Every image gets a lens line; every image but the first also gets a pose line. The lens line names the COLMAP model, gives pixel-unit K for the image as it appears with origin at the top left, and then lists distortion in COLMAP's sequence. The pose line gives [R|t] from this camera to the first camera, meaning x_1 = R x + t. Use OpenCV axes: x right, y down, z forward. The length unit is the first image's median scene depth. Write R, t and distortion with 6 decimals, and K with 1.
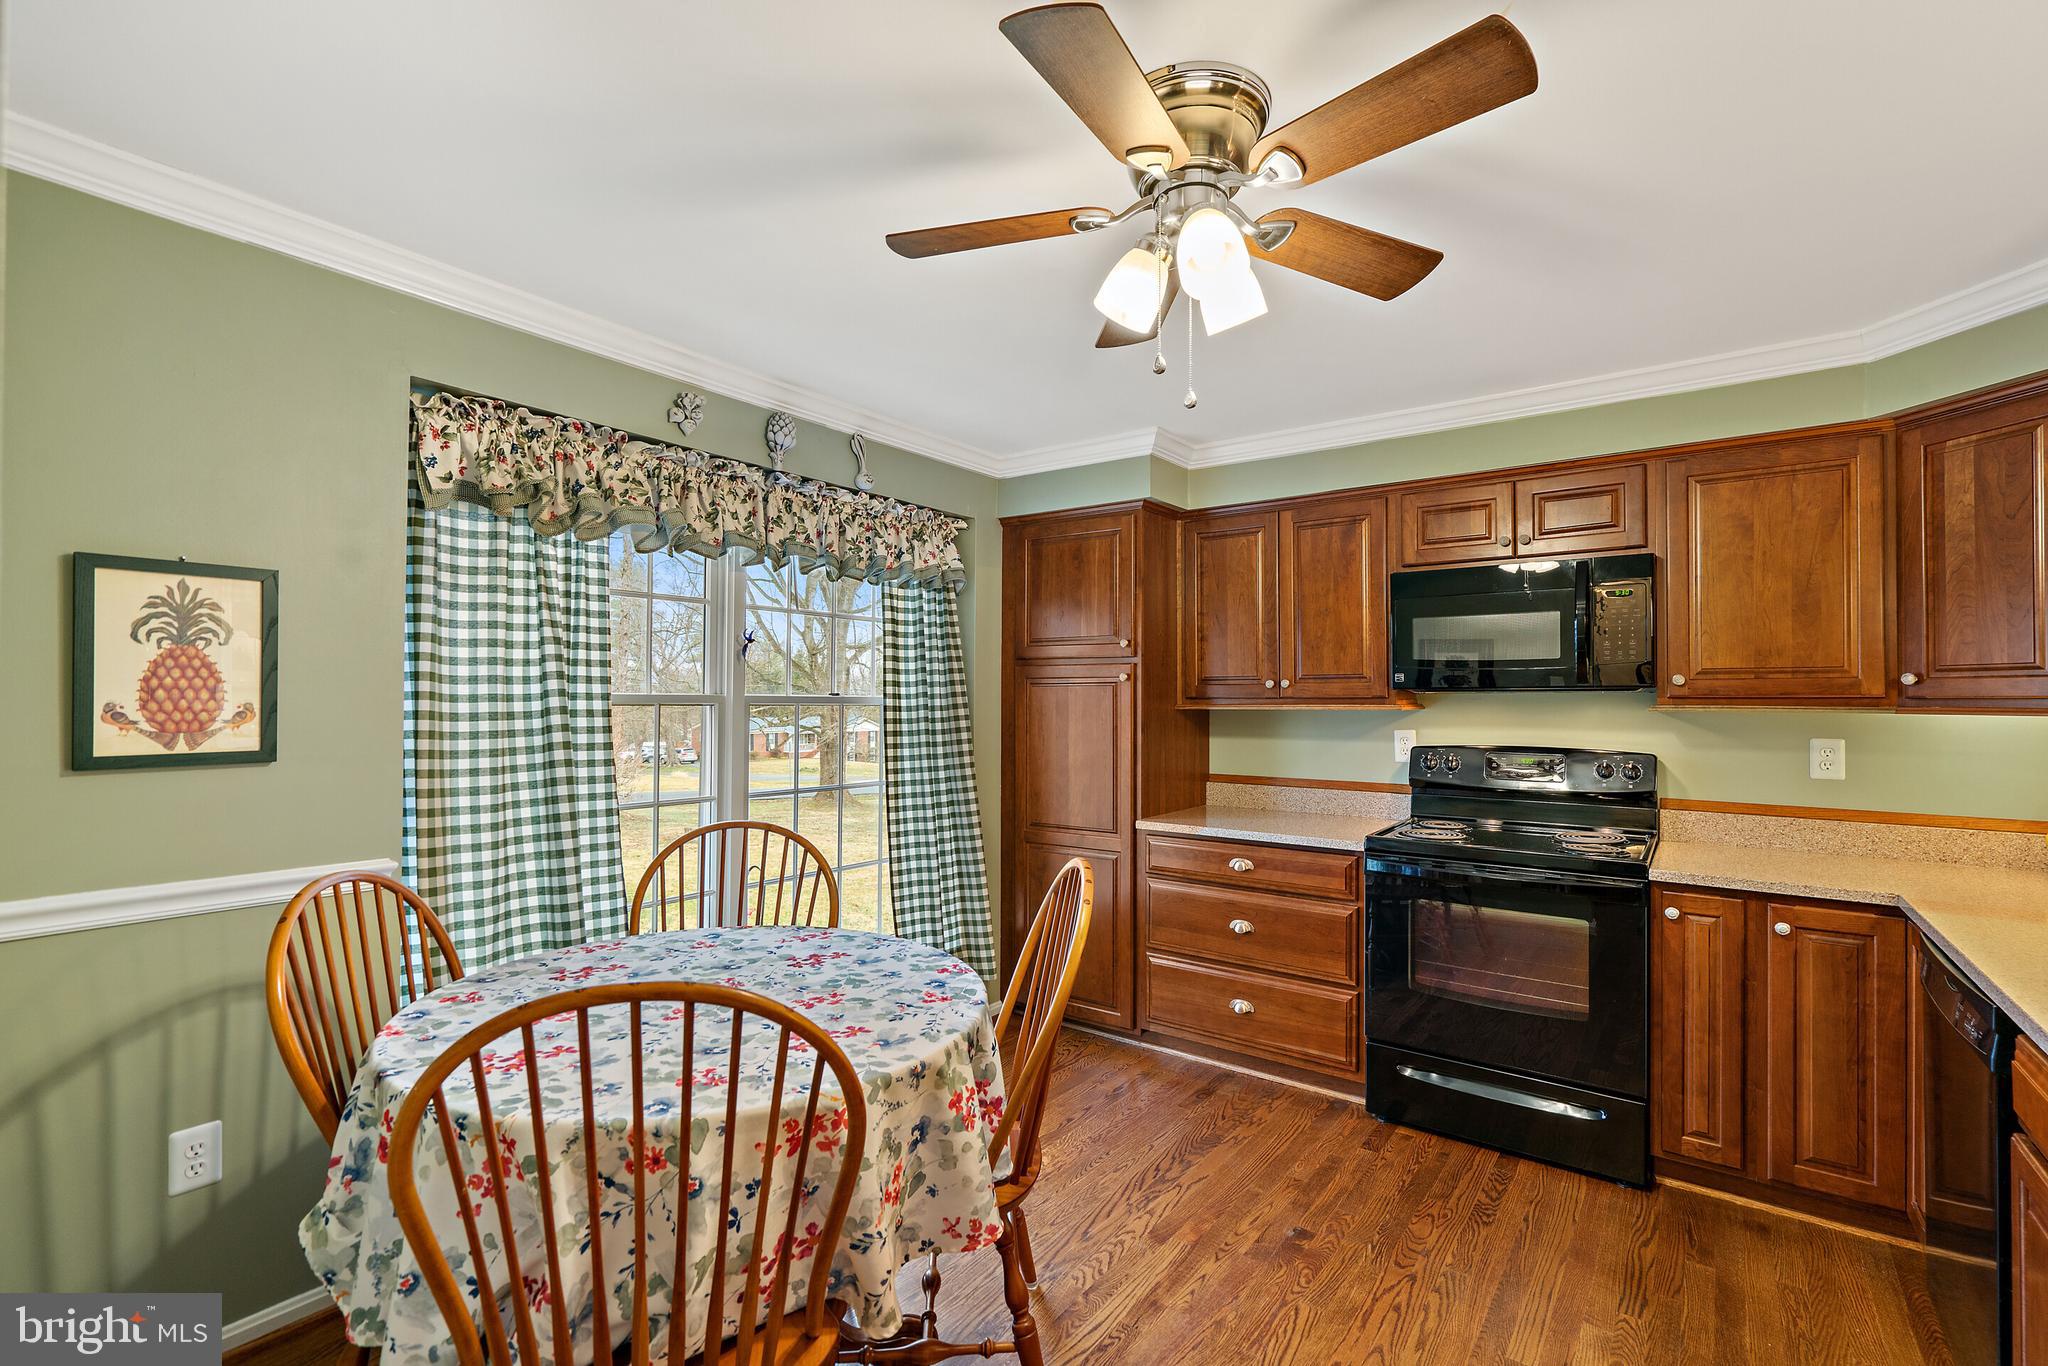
lens RADIAL K [[911.0, 0, 1024.0], [0, 911.0, 683.0], [0, 0, 1]] dist [-0.001812, 0.000150]
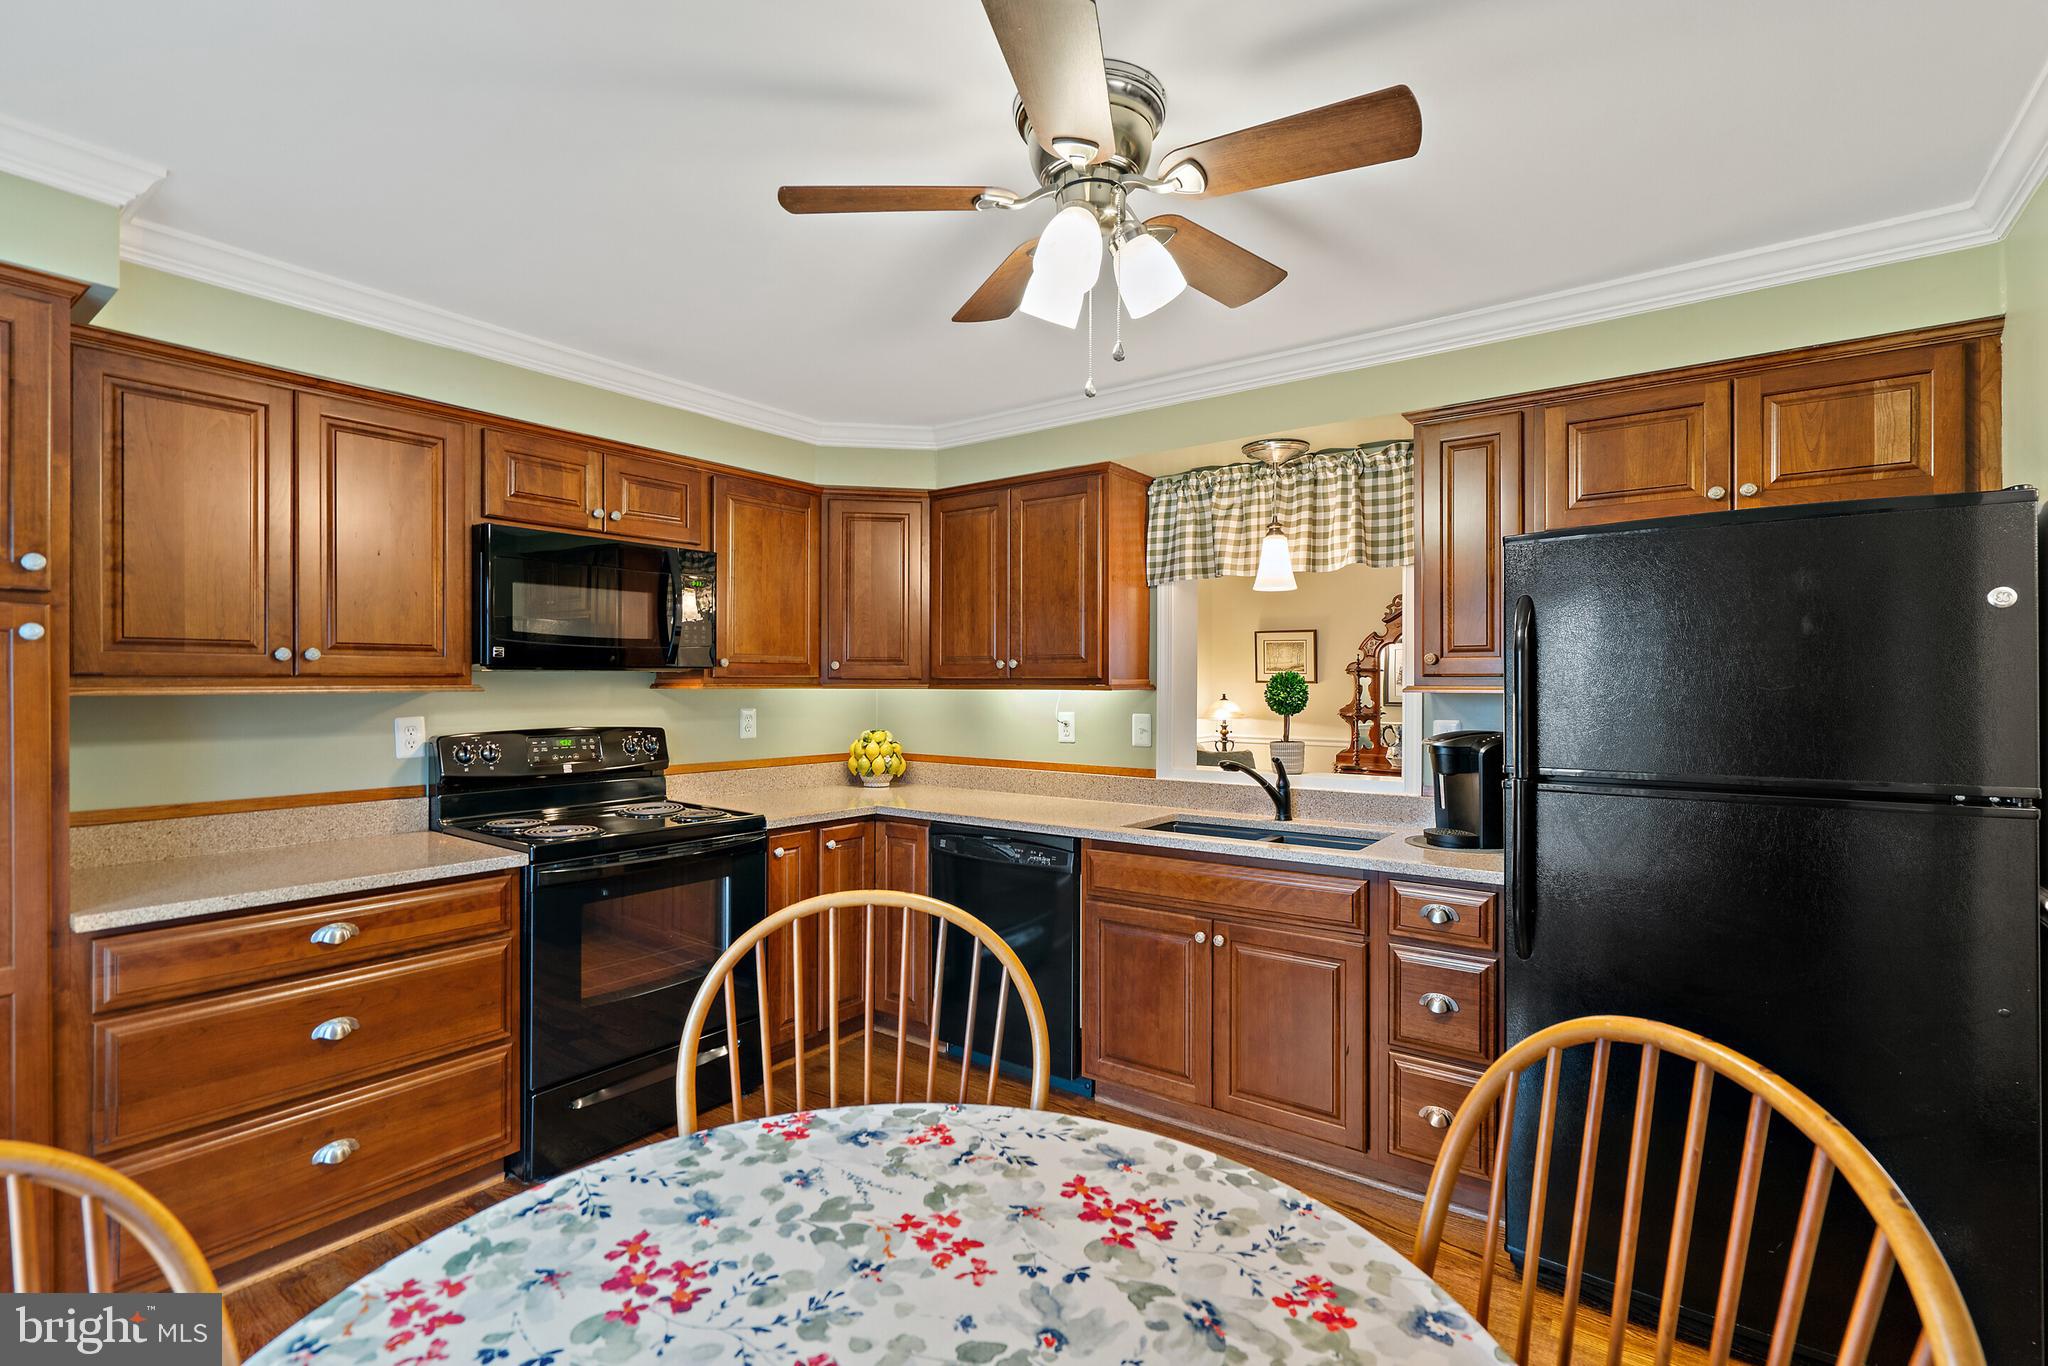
lens RADIAL K [[928.6, 0, 1020.5], [0, 928.6, 686.5], [0, 0, 1]] dist [-0.002943, 0.000914]
pose [[0.002159, -0.007050, 0.999973, -0.686724], [-0.020850, 0.999757, 0.007094, 0.015380], [-0.999780, -0.020865, 0.002012, 0.850380]]
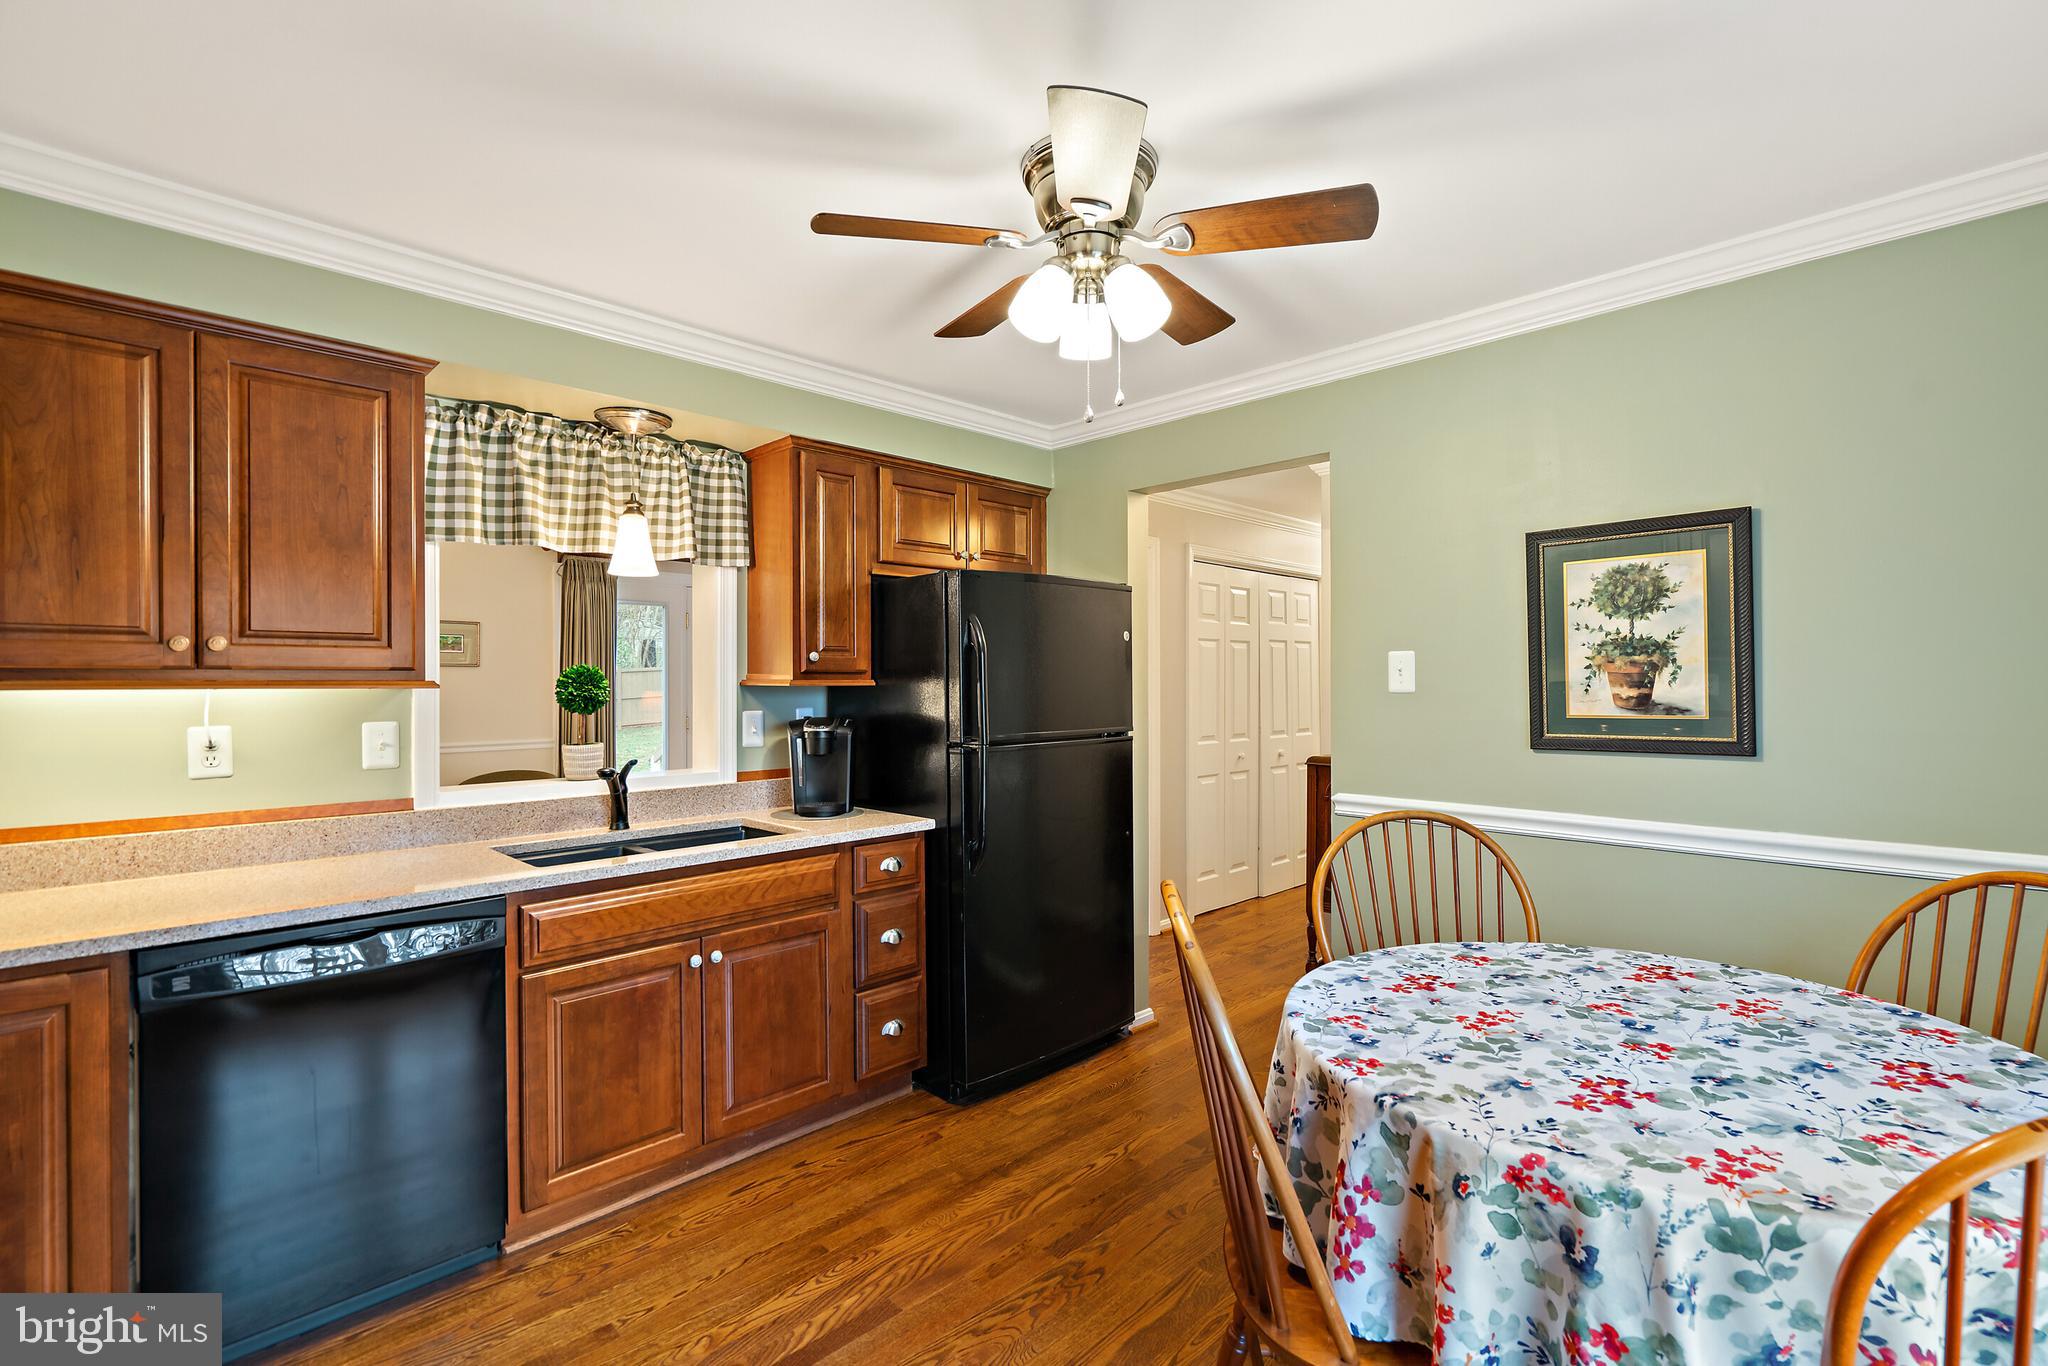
lens RADIAL K [[928.6, 0, 1020.5], [0, 928.6, 686.5], [0, 0, 1]] dist [-0.002943, 0.000914]
pose [[-0.988324, -0.003040, 0.152334, 0.068453], [-0.004780, 0.999927, -0.011058, 0.038094], [-0.152290, -0.011657, -0.988267, 1.726580]]
